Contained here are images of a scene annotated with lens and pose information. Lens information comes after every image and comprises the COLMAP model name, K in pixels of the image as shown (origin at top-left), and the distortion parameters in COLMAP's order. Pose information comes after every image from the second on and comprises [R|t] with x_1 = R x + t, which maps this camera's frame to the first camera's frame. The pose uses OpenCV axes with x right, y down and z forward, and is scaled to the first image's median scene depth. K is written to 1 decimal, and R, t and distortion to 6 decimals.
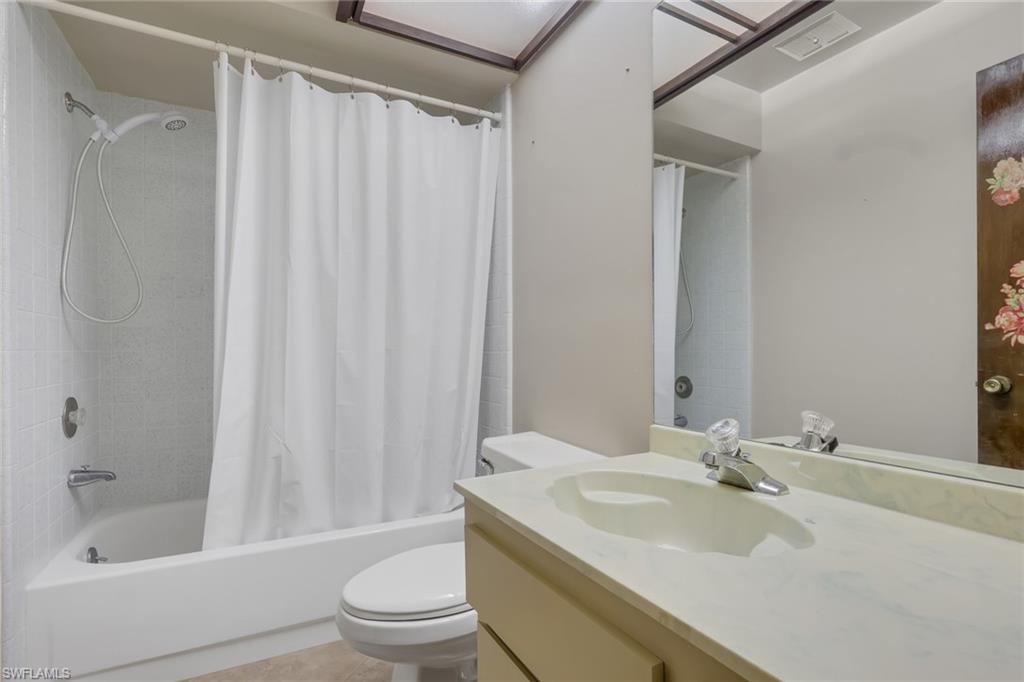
lens RADIAL K [[477.1, 0, 510.4], [0, 477.1, 339.9], [0, 0, 1]] dist [-0.000285, 0.001267]
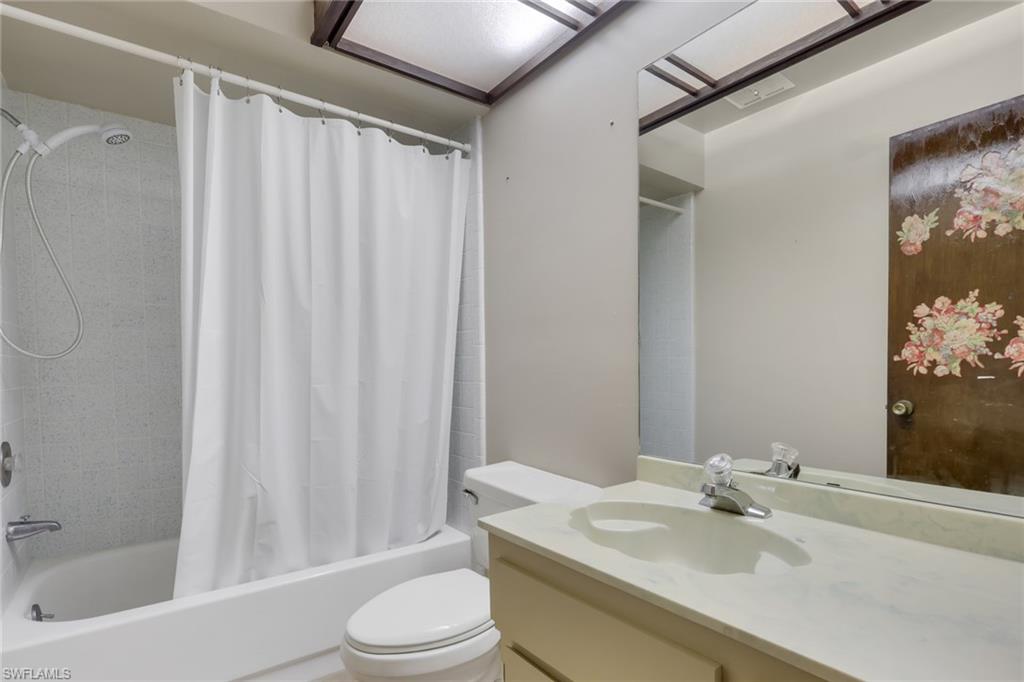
lens RADIAL K [[486.6, 0, 510.3], [0, 486.6, 368.5], [0, 0, 1]] dist [-0.000005, -0.000312]
pose [[0.989185, -0.007793, 0.146466, -0.113311], [0.004160, 0.999676, 0.025093, -0.037493], [-0.146614, -0.024212, 0.988897, -0.043816]]
